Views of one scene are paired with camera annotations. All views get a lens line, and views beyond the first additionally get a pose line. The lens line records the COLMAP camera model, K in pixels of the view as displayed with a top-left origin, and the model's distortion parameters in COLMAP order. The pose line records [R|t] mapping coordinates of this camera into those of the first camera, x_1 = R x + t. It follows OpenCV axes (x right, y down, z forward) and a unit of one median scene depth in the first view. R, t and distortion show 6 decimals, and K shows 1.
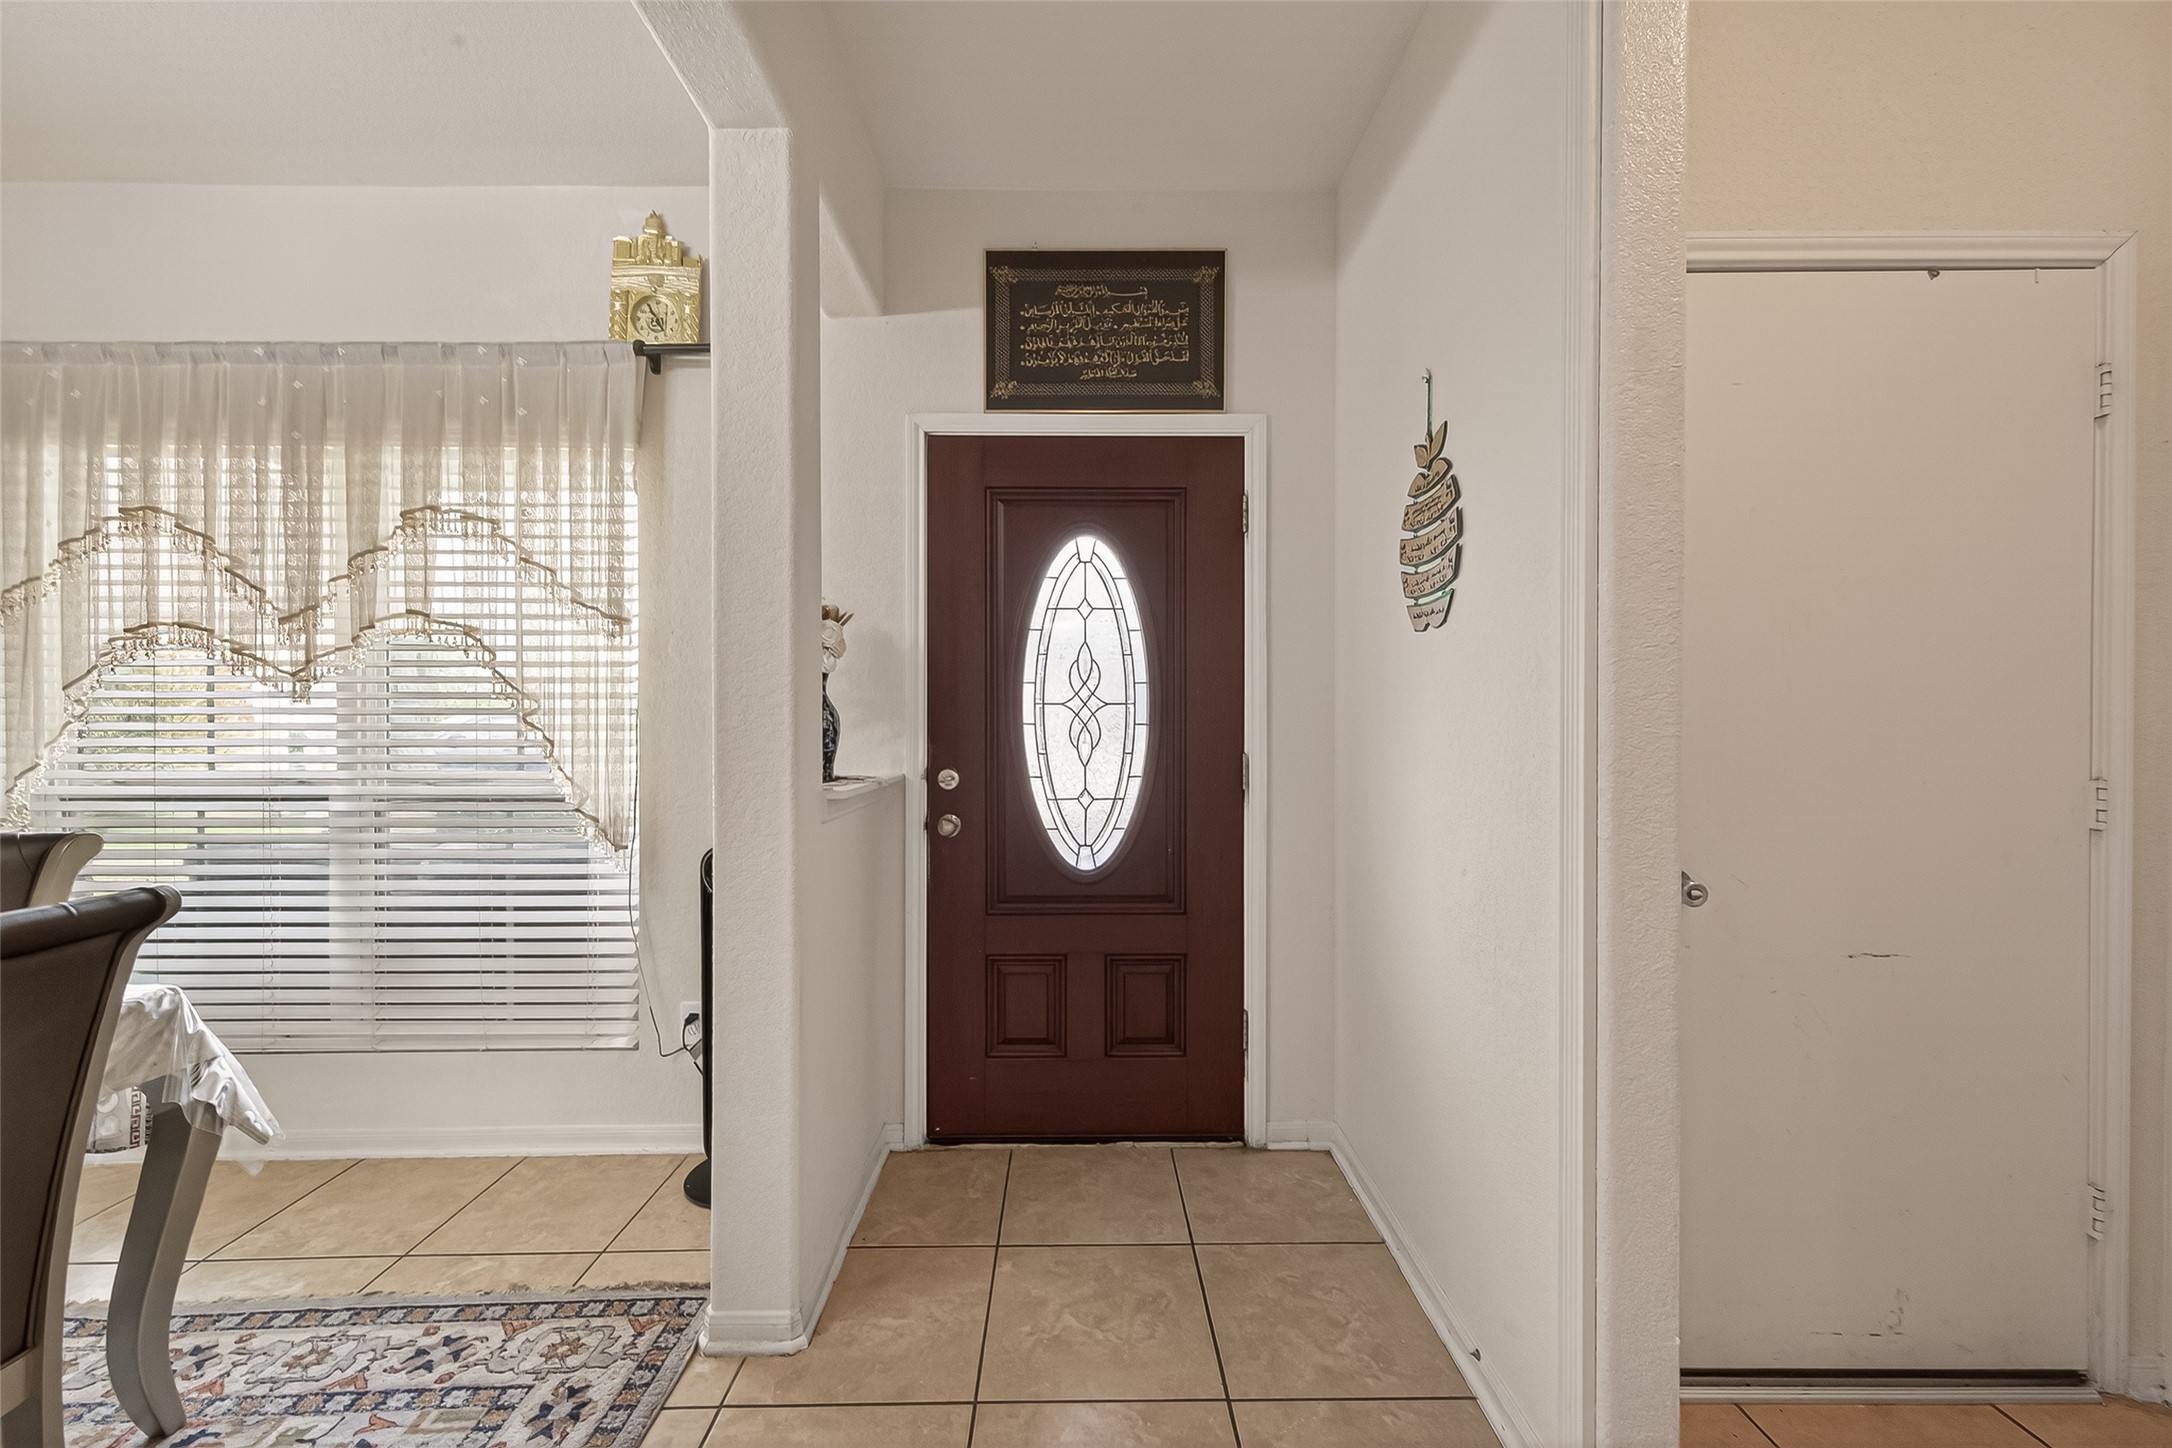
lens RADIAL K [[861.7, 0, 1096.5], [0, 861.7, 725.0], [0, 0, 1]] dist [0.005053, -0.001815]
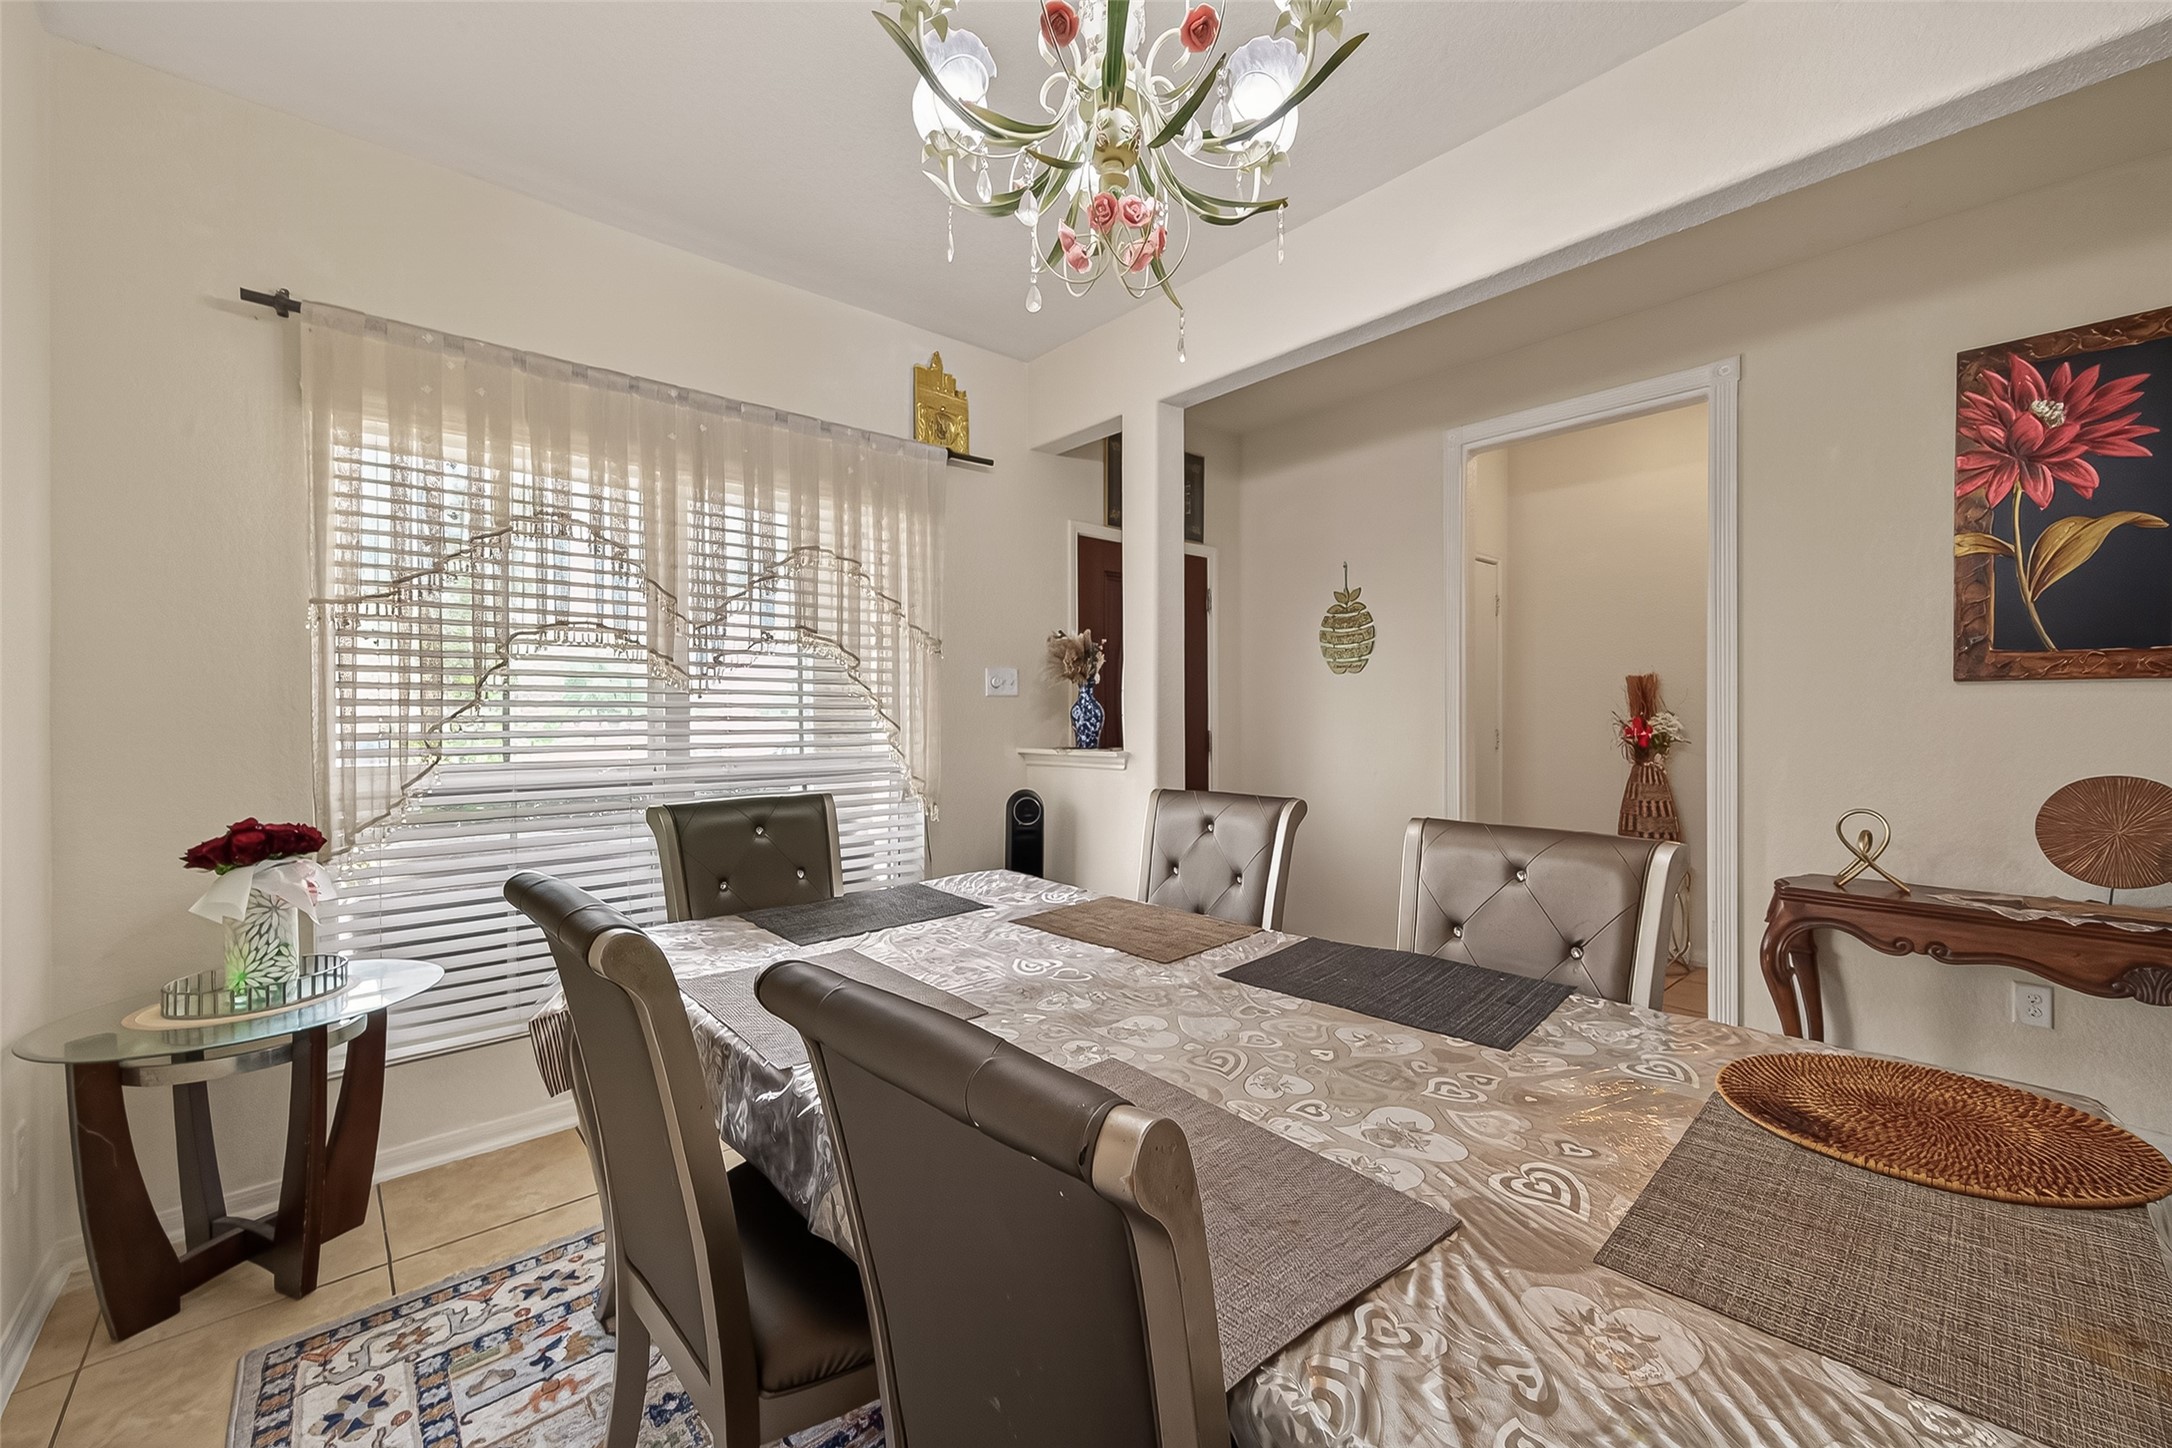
lens RADIAL K [[861.7, 0, 1076.3], [0, 861.7, 721.9], [0, 0, 1]] dist [0.005053, -0.001815]
pose [[0.760980, -0.006251, 0.648745, -1.285935], [0.003076, 0.999977, 0.006026, 0.002743], [-0.648768, -0.002590, 0.760982, -0.225944]]
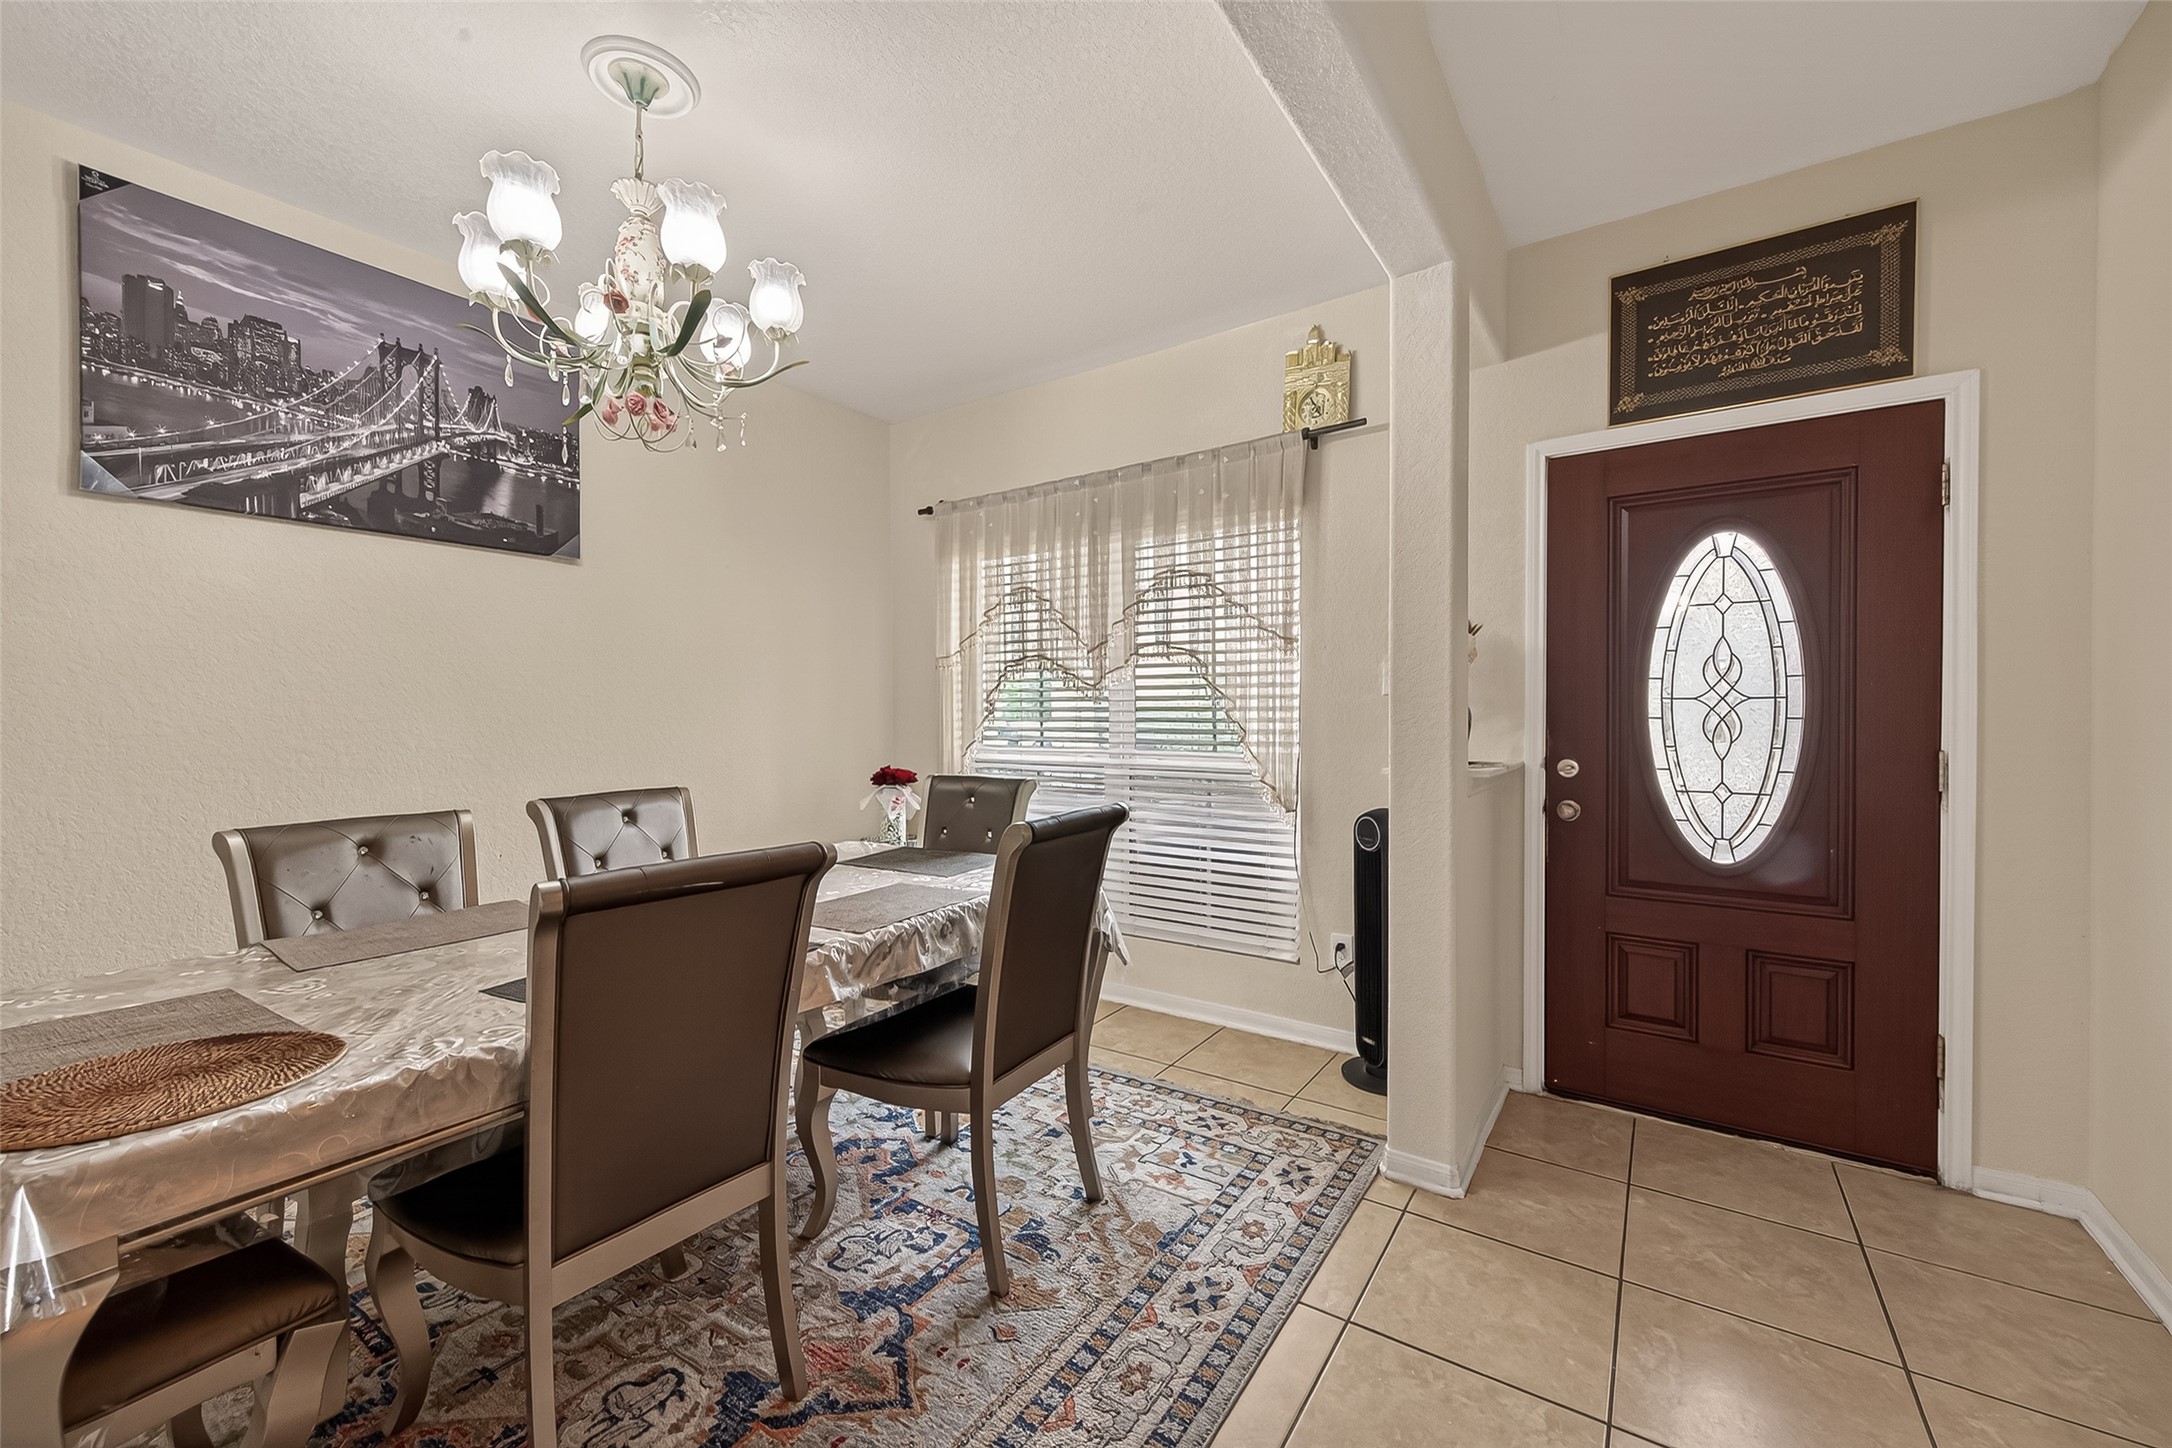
lens RADIAL K [[861.7, 0, 1086.4], [0, 861.7, 722.2], [0, 0, 1]] dist [0.005053, -0.001815]
pose [[0.811956, 0.005021, -0.583697, -0.029222], [-0.002860, 0.999985, 0.004623, 0.000762], [0.583711, -0.002084, 0.811959, -0.268909]]
